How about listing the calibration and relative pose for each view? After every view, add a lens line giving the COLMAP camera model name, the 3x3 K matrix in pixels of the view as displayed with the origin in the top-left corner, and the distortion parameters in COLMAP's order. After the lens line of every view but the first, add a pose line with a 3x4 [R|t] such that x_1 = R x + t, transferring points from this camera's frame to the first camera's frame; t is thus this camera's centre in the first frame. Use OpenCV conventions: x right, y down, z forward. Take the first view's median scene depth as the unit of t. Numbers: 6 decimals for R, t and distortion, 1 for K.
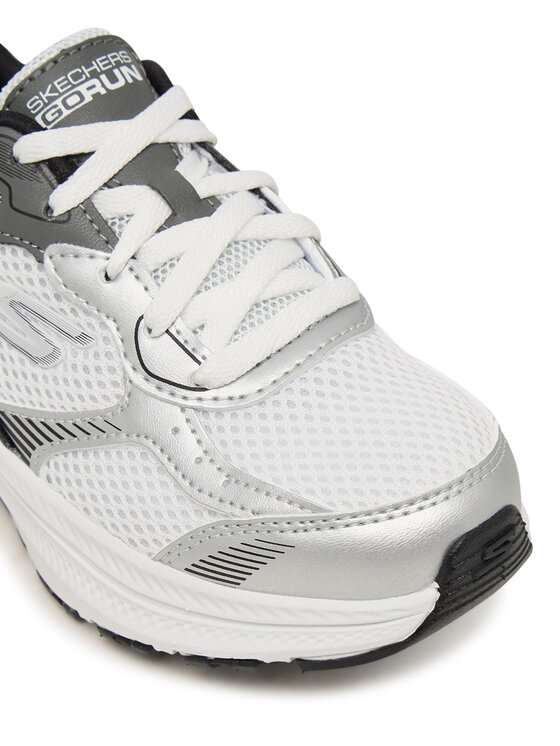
lens RADIAL K [[1884.0, 0, 281.3], [0, 1884.0, 373.1], [0, 0, 1]] dist [-0.151523, 0.000000]
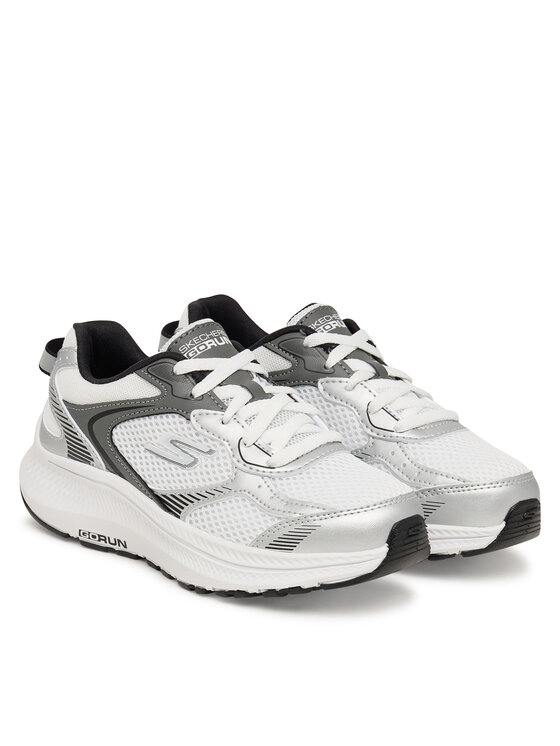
lens RADIAL K [[2205.3, 0, 279.6], [0, 2205.3, 372.9], [0, 0, 1]] dist [0.020191, 0.000000]
pose [[0.996111, 0.022189, 0.085271, -0.238651], [0.007016, 0.944724, -0.327791, 0.694557], [-0.087831, 0.327114, 0.940894, -1.314241]]
